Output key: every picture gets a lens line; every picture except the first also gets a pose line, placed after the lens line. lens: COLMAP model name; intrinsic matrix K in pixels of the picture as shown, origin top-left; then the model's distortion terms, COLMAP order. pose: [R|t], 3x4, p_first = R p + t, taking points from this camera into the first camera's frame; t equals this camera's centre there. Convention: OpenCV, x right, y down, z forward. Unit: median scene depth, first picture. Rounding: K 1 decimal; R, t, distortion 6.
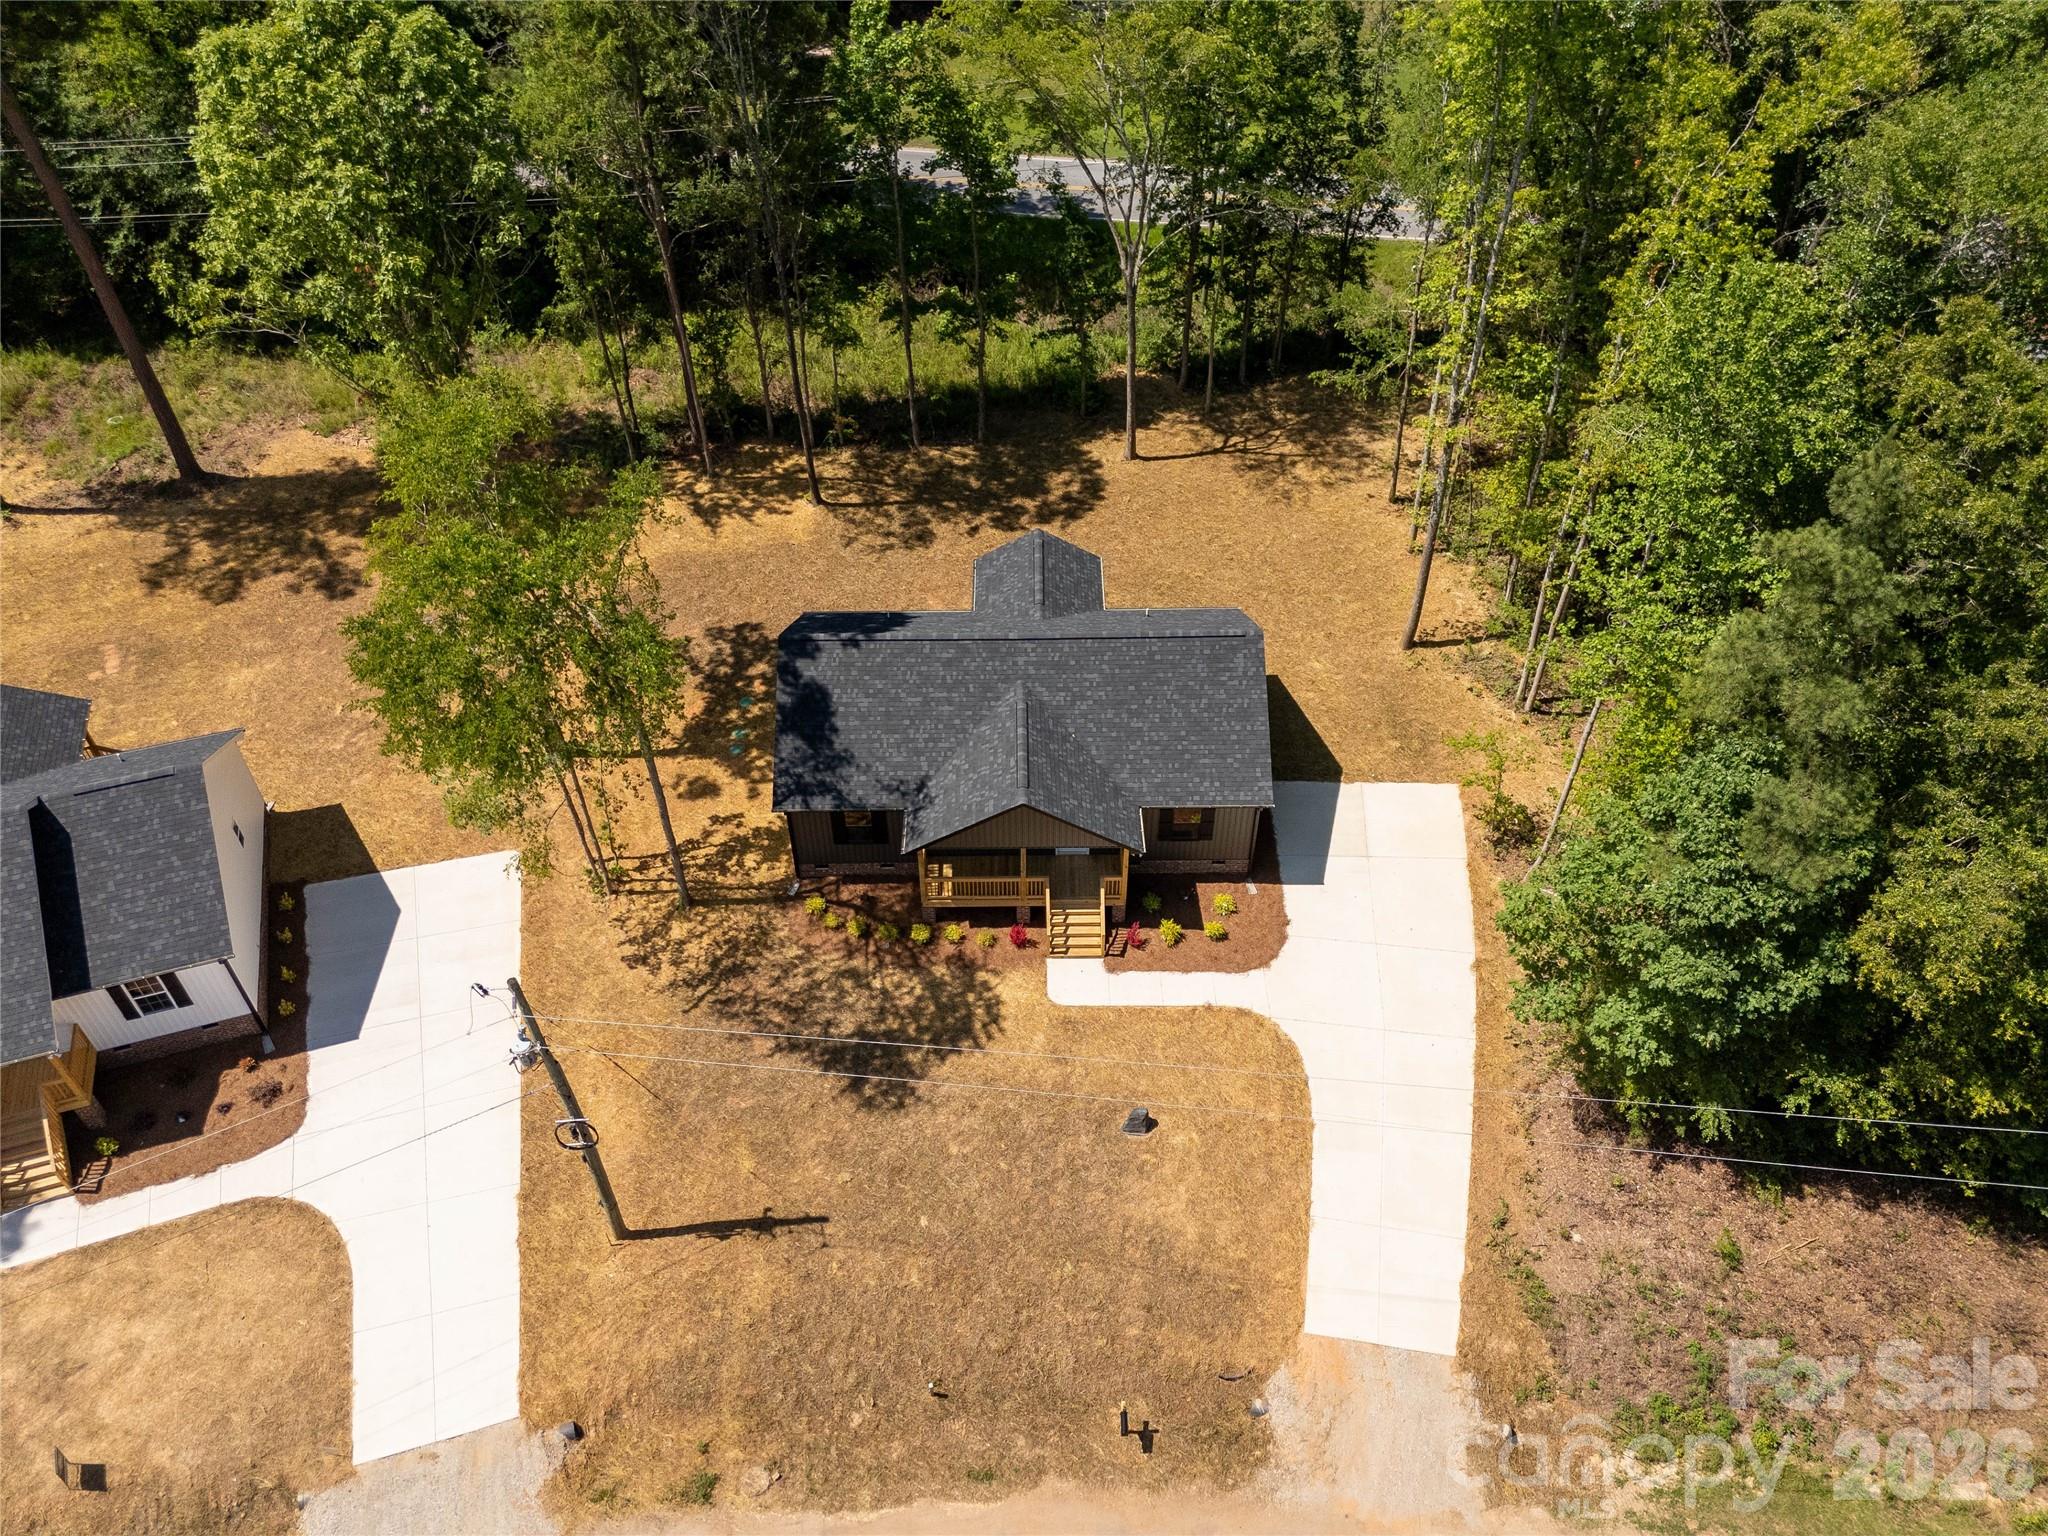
lens RADIAL K [[1491.8, 0, 1023.2], [0, 1491.8, 769.2], [0, 0, 1]] dist [0.071845, -0.064252]
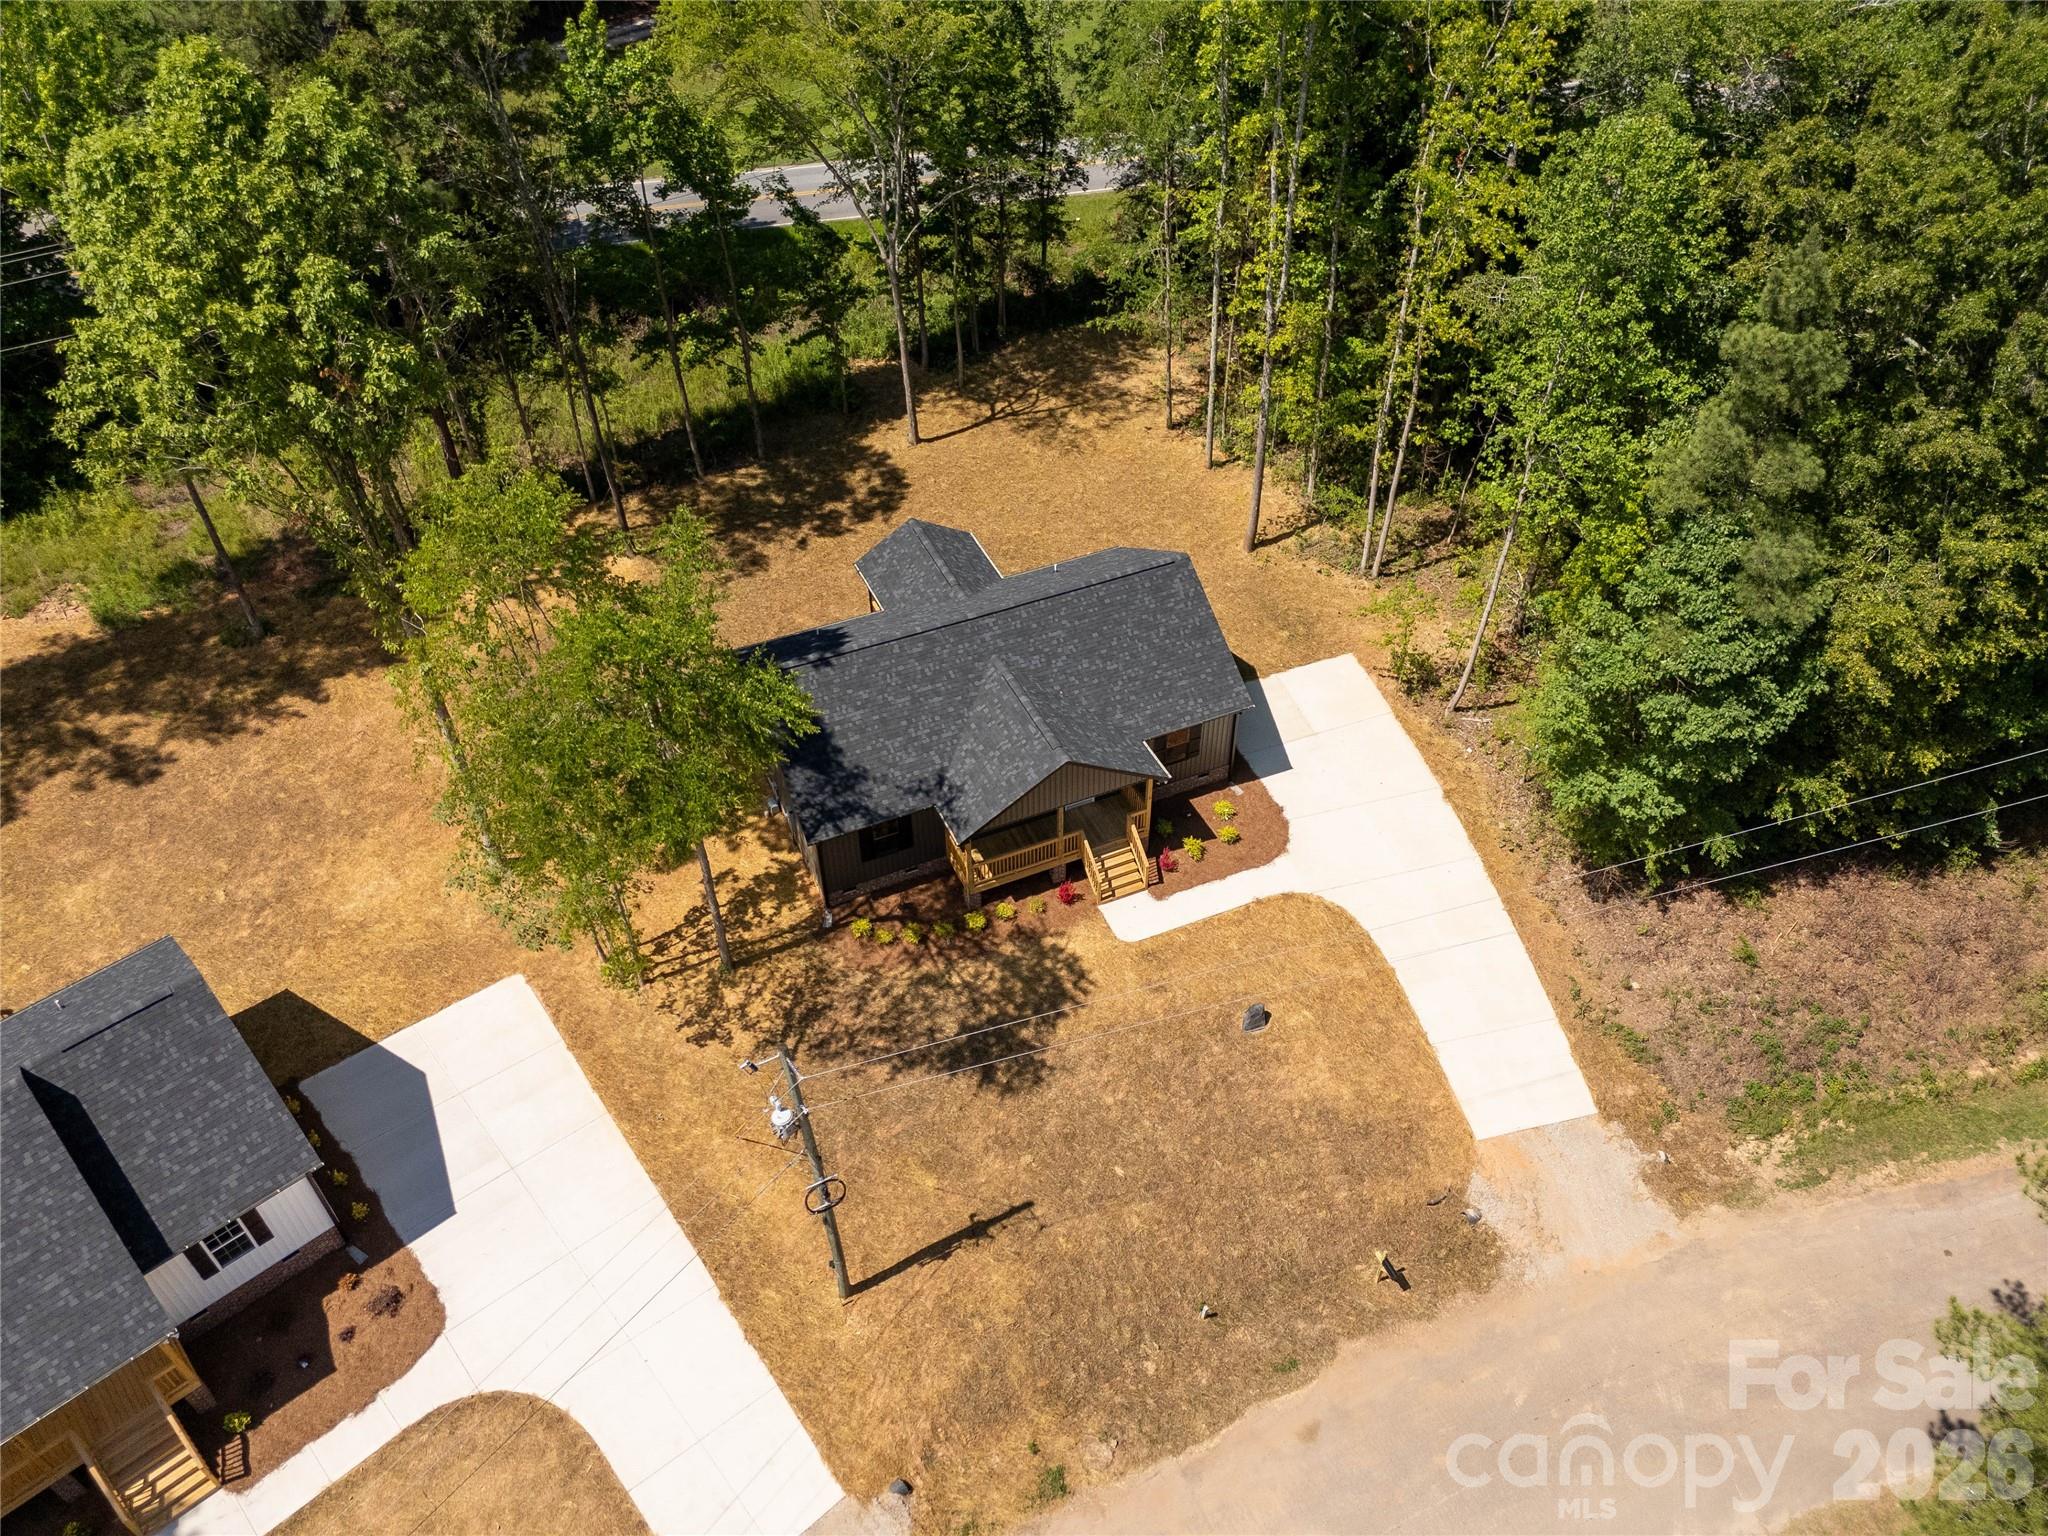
lens RADIAL K [[1491.8, 0, 1015.5], [0, 1491.8, 769.6], [0, 0, 1]] dist [0.071845, -0.064252]
pose [[0.918496, -0.273932, 0.285177, -0.299986], [0.275417, 0.960661, 0.035717, -0.016509], [-0.283743, 0.045737, 0.957809, 0.021412]]
